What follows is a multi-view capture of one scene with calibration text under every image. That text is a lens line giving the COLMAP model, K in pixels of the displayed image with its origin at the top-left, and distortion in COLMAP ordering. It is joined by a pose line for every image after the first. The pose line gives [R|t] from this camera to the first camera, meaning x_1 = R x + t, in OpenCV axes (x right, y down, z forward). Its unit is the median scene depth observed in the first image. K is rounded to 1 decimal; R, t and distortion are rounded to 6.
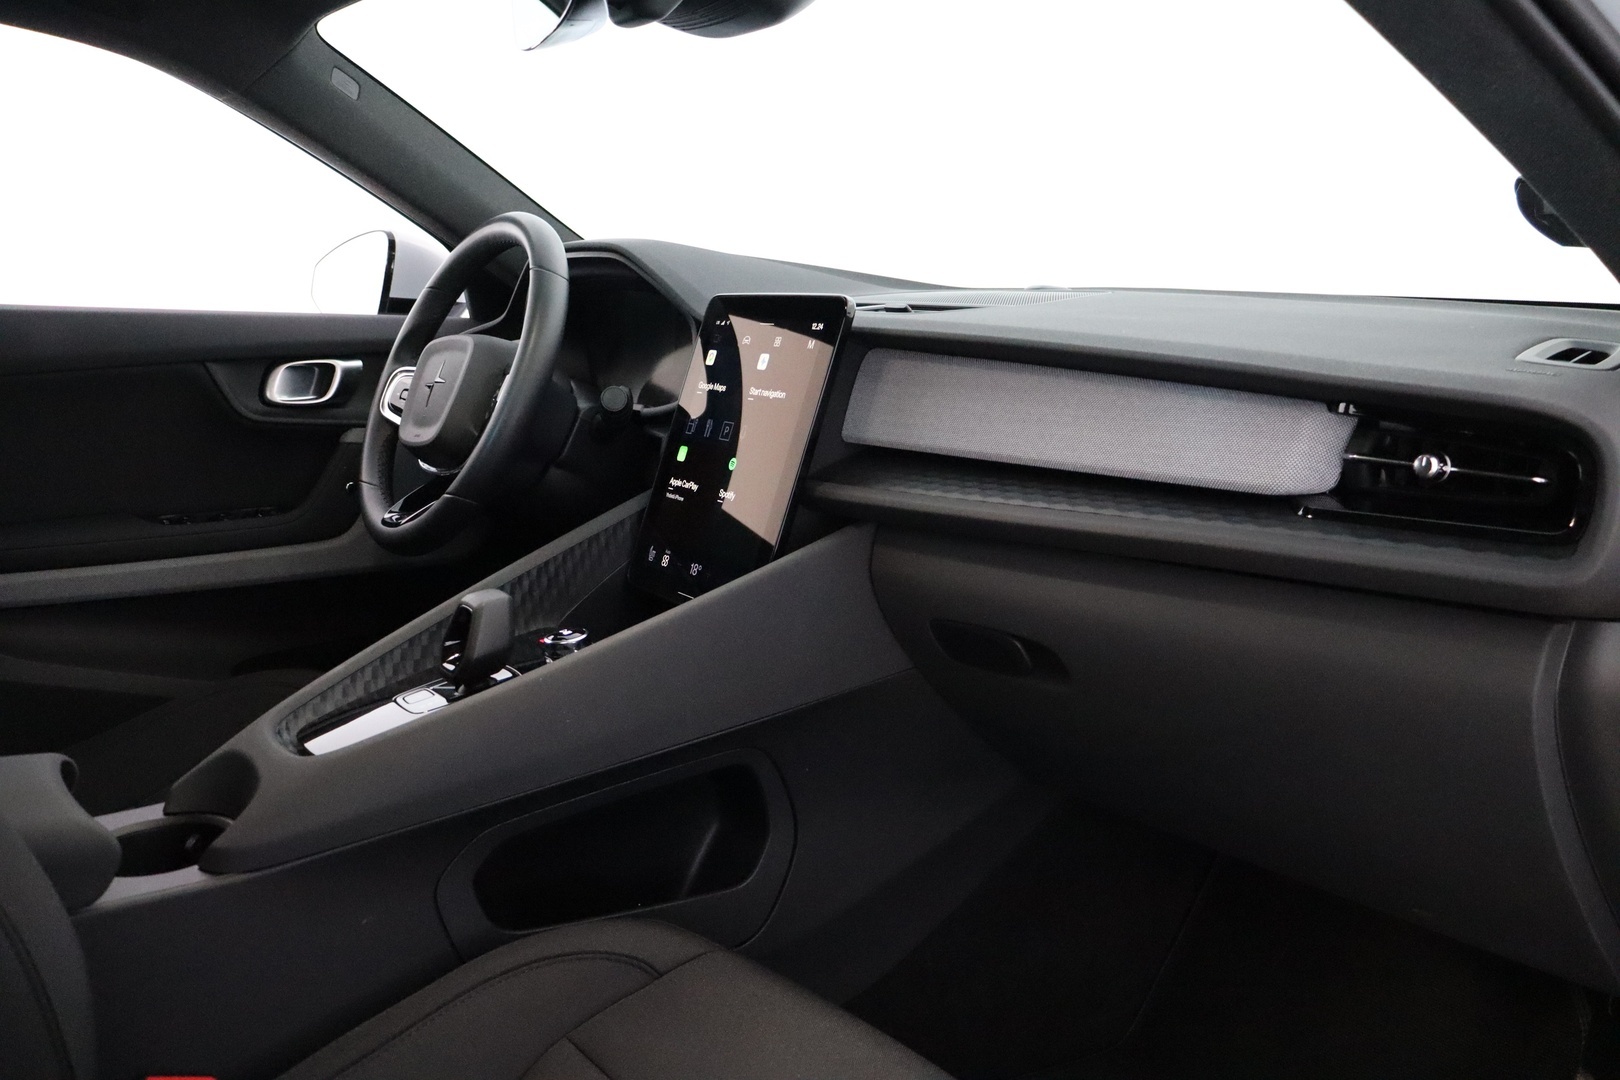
lens RADIAL K [[1352.9, 0, 809.2], [0, 1352.9, 537.2], [0, 0, 1]] dist [0.006335, 0.001812]
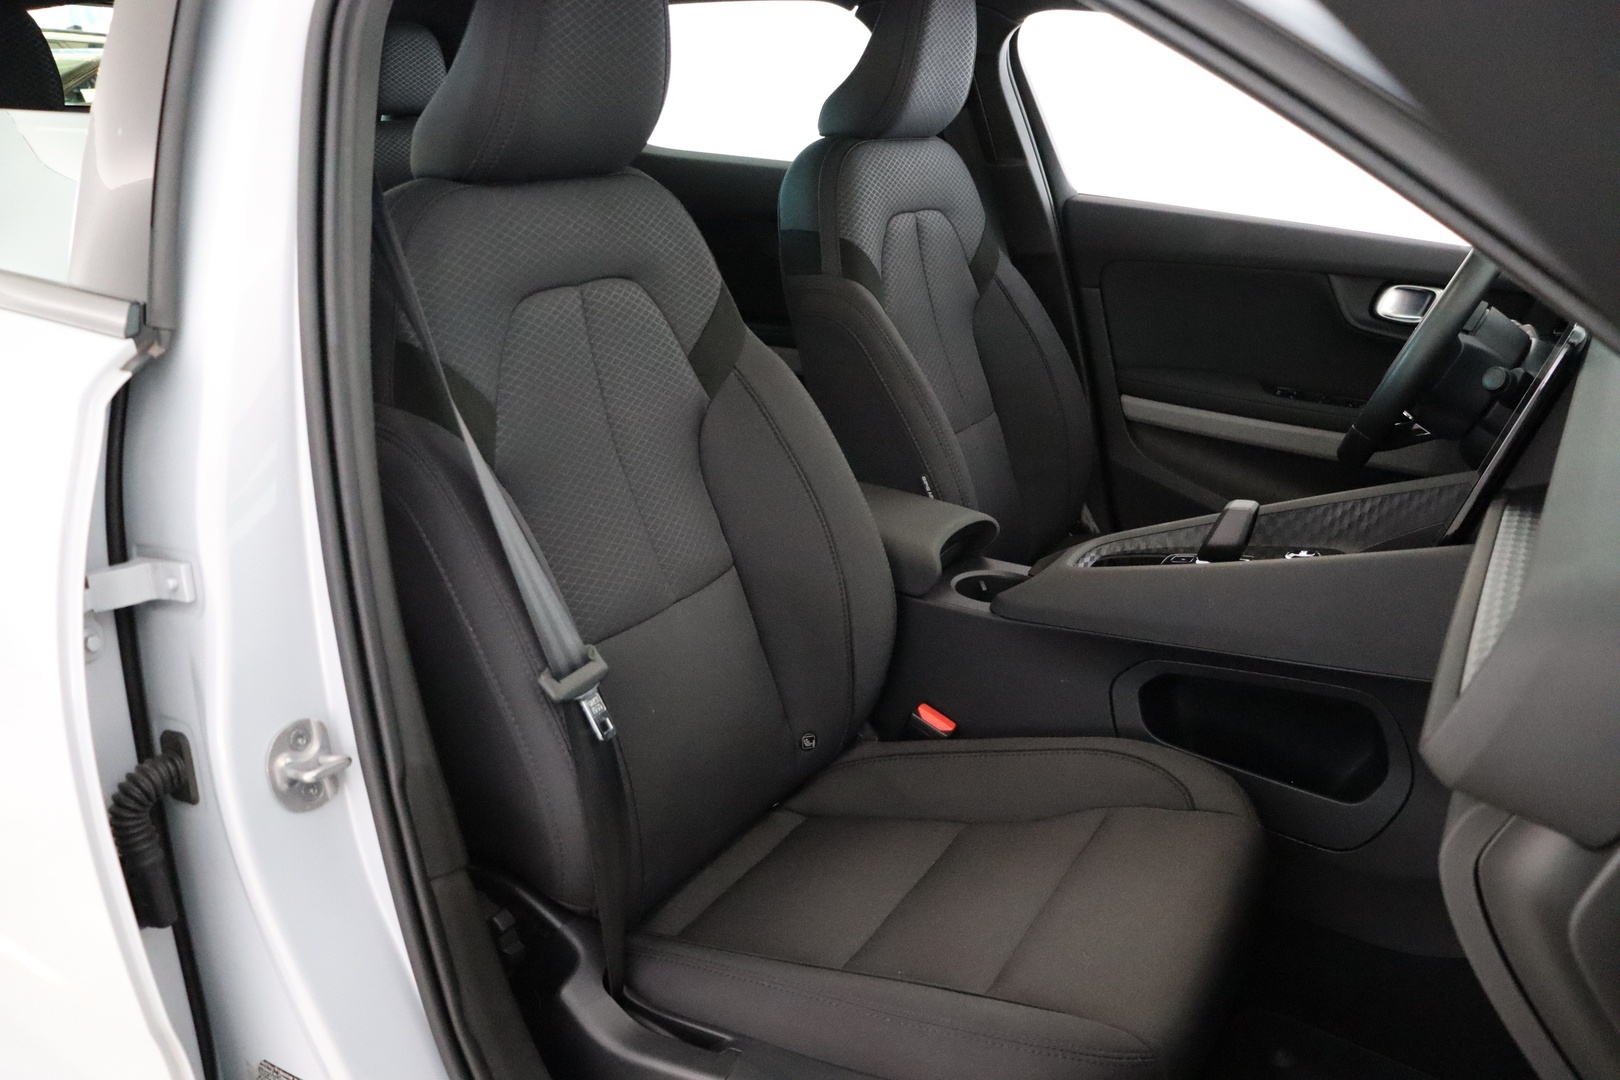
lens RADIAL K [[1352.9, 0, 809.6], [0, 1352.9, 543.1], [0, 0, 1]] dist [0.006335, 0.001812]
pose [[0.495489, 0.315880, -0.809142, 0.378984], [-0.222760, 0.946588, 0.233127, -0.080201], [0.839564, 0.064732, 0.539390, -0.026642]]
